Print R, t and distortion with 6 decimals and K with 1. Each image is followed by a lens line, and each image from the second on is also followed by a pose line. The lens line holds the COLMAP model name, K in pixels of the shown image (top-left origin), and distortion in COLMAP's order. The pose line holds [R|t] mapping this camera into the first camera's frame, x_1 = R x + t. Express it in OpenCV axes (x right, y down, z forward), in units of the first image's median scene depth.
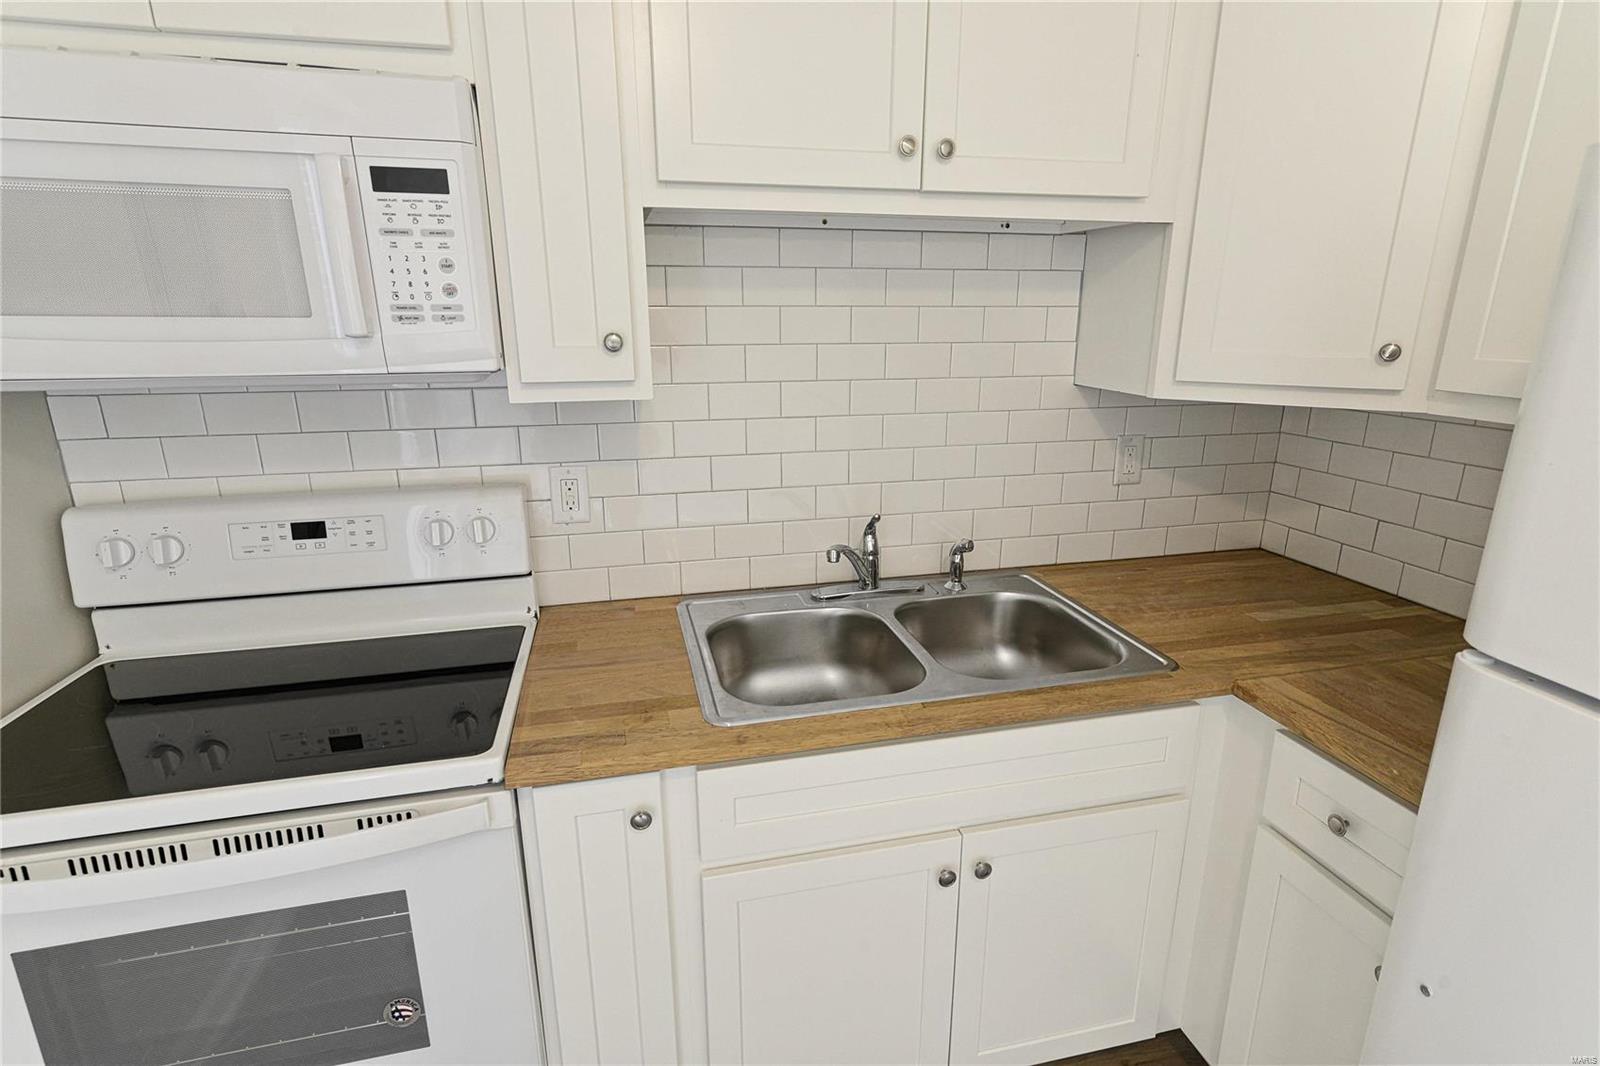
lens RADIAL K [[794.6, 0, 806.5], [0, 794.6, 536.5], [0, 0, 1]] dist [0.003282, 0.002905]
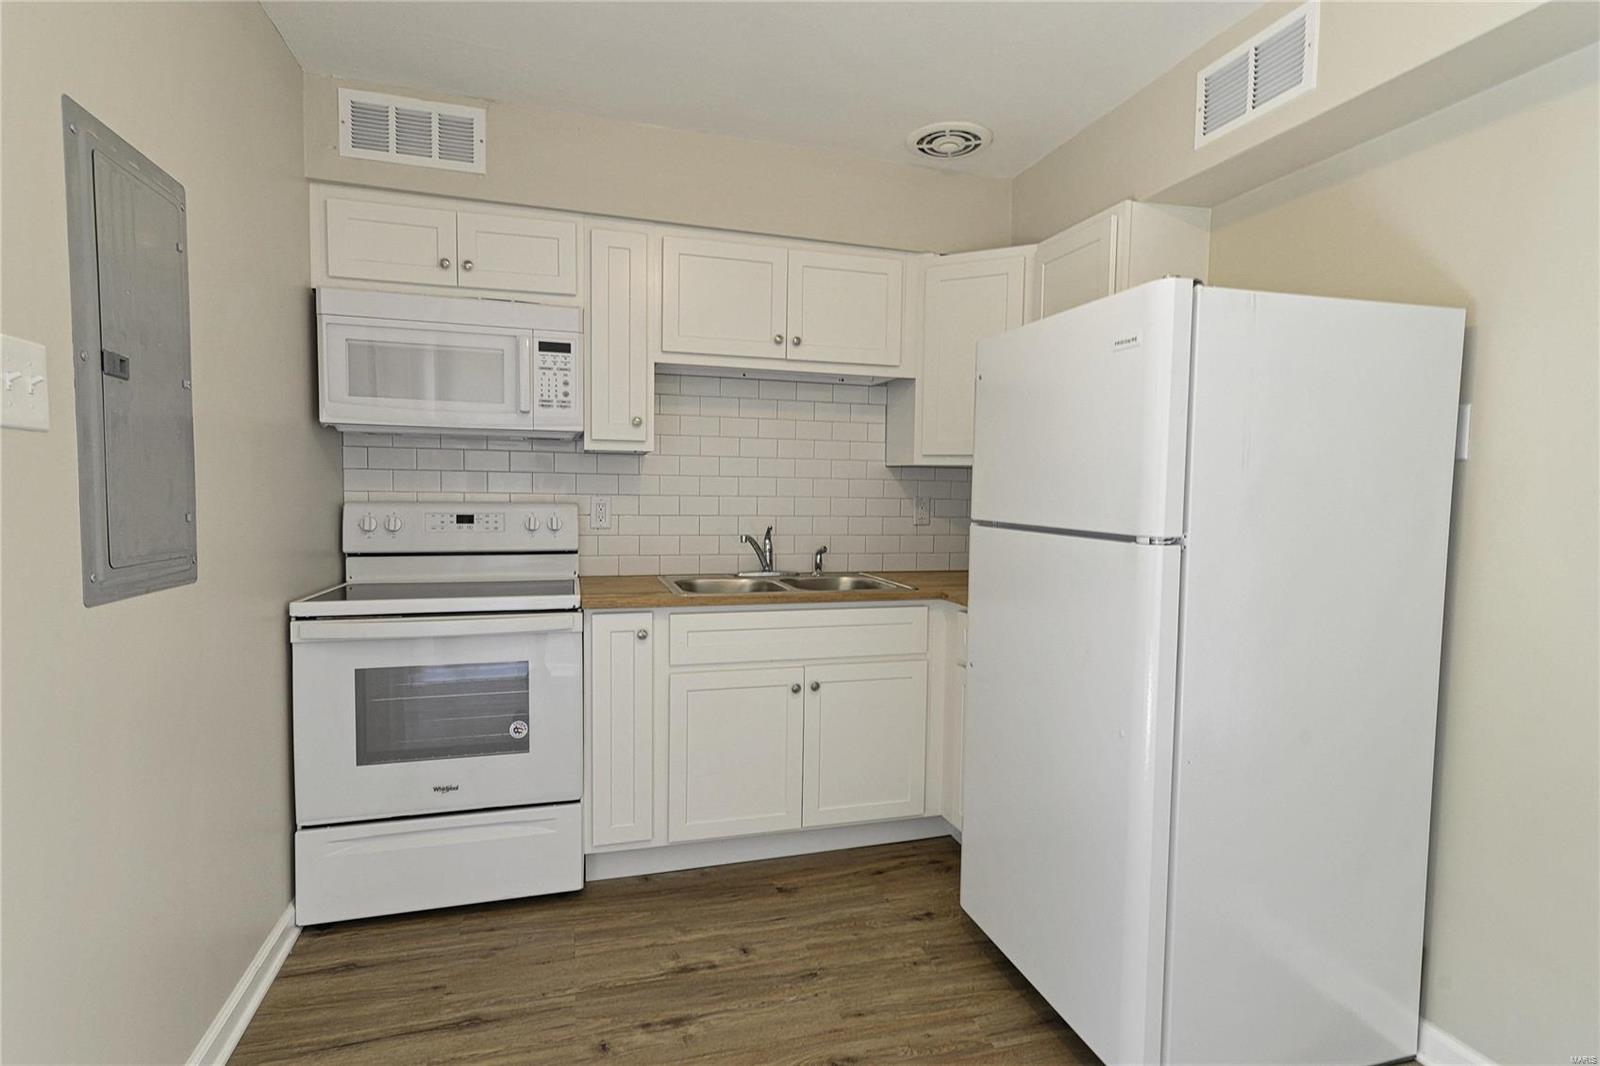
lens RADIAL K [[794.6, 0, 806.5], [0, 794.6, 536.5], [0, 0, 1]] dist [0.003282, 0.002905]
pose [[0.998565, 0.013986, 0.051686, 0.096730], [-0.002628, 0.976925, -0.213567, 0.482804], [-0.053481, 0.213125, 0.975560, -0.975665]]
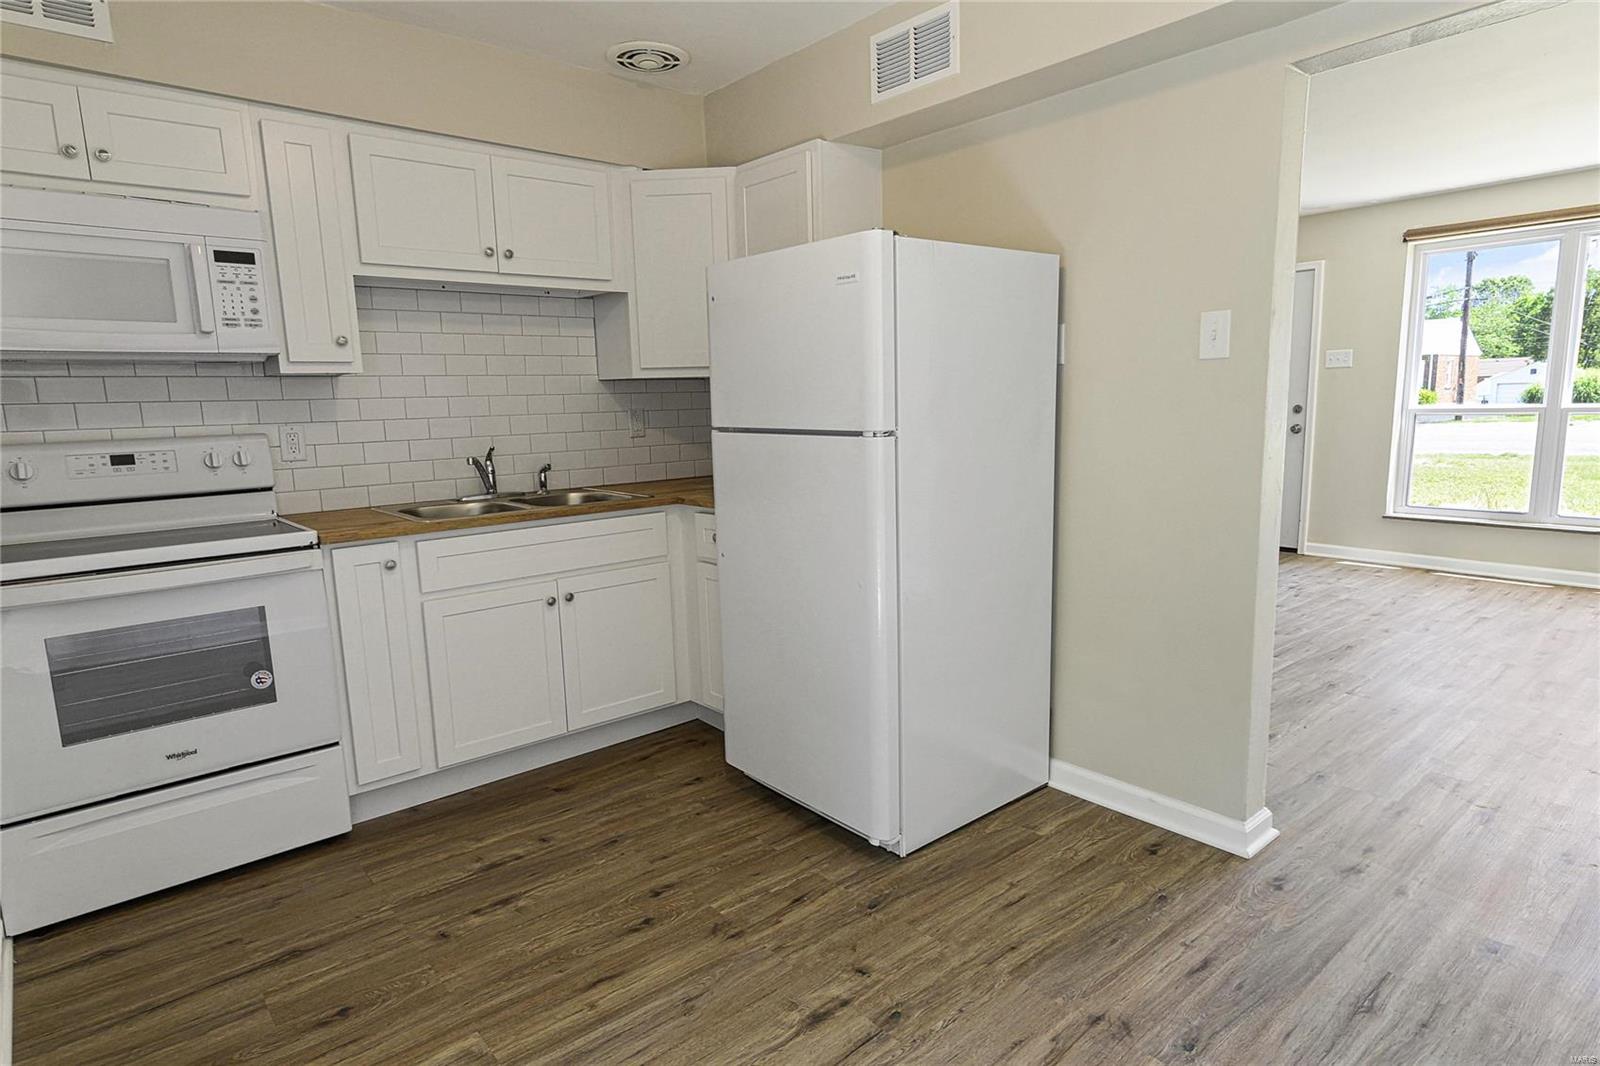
lens RADIAL K [[884.7, 0, 804.0], [0, 884.7, 535.5], [0, 0, 1]] dist [0.003561, 0.003626]
pose [[0.893611, -0.091596, 0.439397, -0.220346], [0.146254, 0.984949, -0.092119, 0.566006], [-0.424345, 0.146582, 0.893557, -1.292795]]
